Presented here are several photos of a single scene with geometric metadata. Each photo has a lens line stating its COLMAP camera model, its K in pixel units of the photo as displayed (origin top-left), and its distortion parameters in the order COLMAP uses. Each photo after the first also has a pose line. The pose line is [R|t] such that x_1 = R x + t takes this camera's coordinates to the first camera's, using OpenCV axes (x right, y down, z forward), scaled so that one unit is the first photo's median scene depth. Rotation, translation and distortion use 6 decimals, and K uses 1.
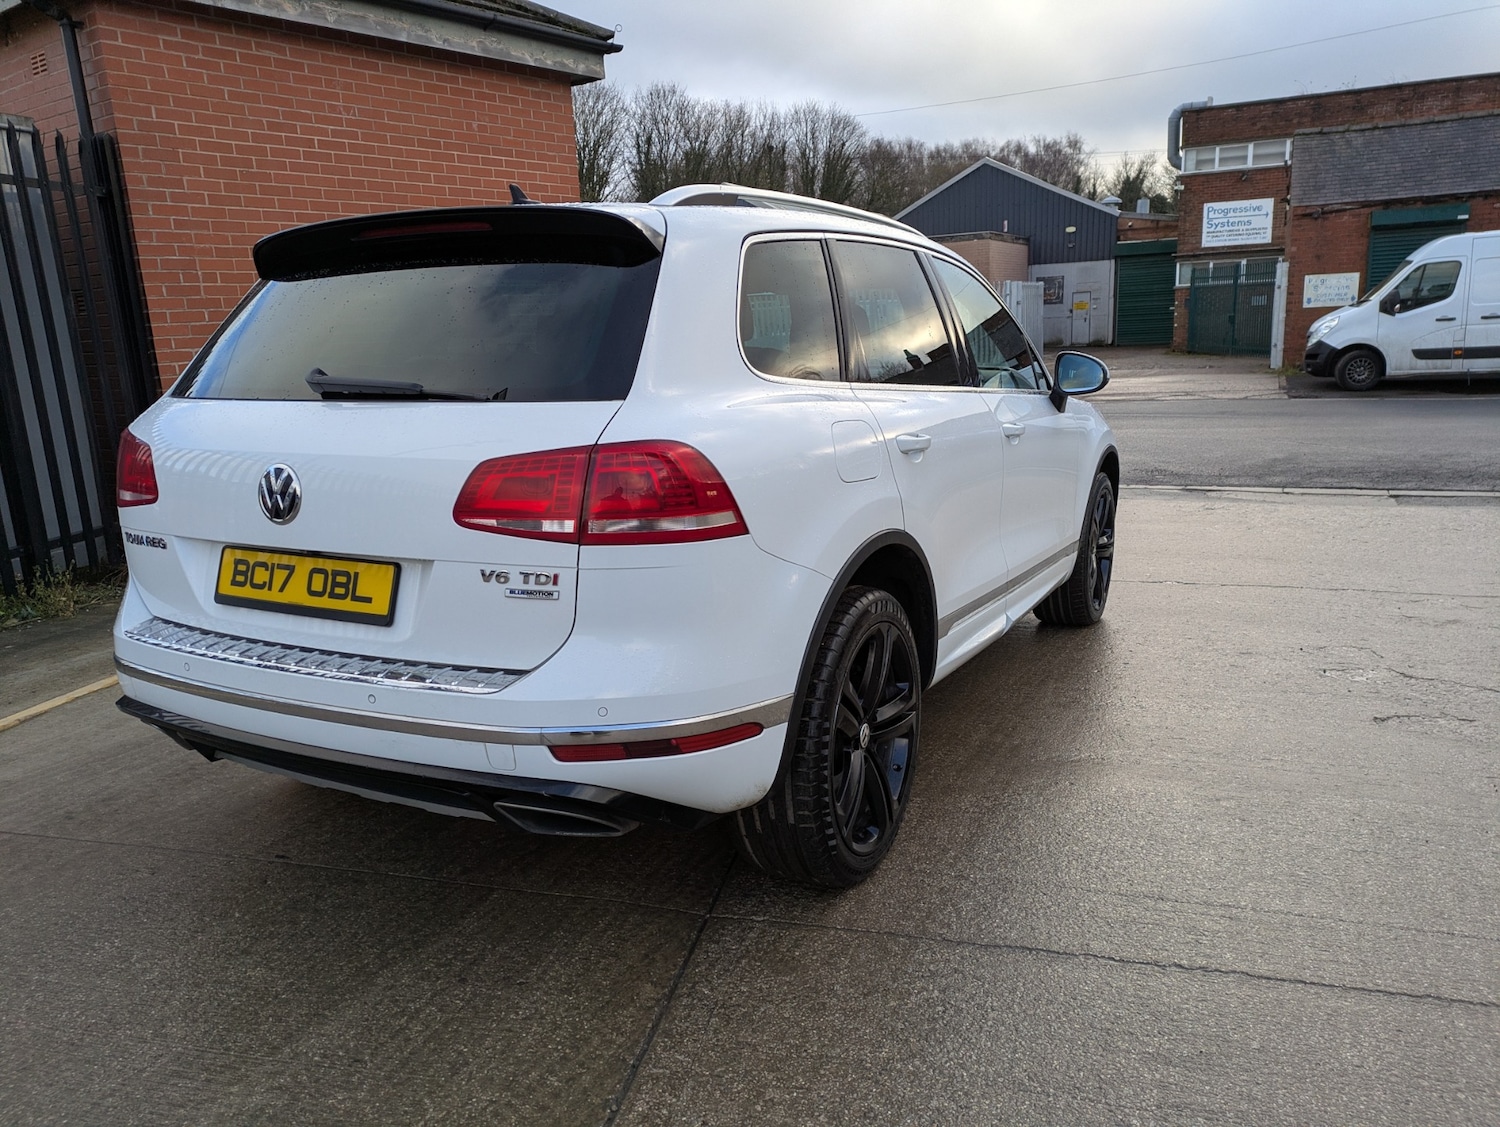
lens RADIAL K [[1109.8, 0, 742.0], [0, 1109.8, 573.9], [0, 0, 1]] dist [0.069720, -0.051294]
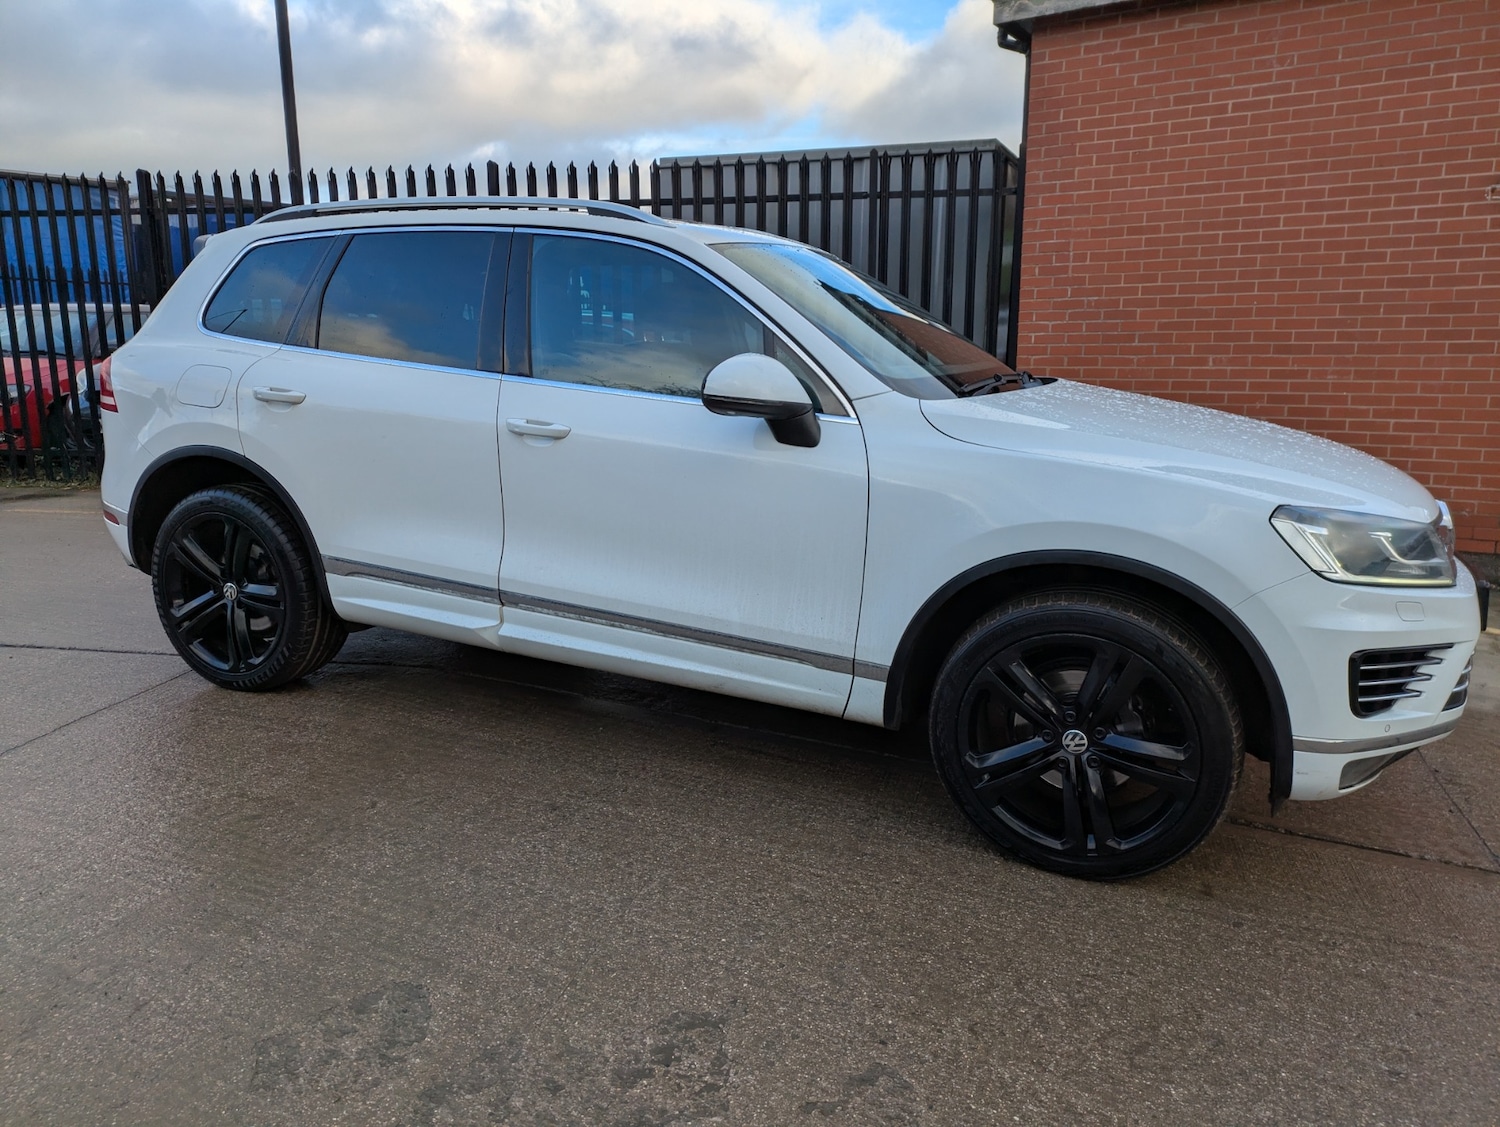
lens RADIAL K [[1113.2, 0, 726.9], [0, 1113.2, 555.7], [0, 0, 1]] dist [0.061575, -0.050875]
pose [[0.058905, 0.233860, -0.970484, 0.545508], [-0.224609, 0.950349, 0.215375, -0.124364], [0.972667, 0.205293, 0.108508, 0.518326]]
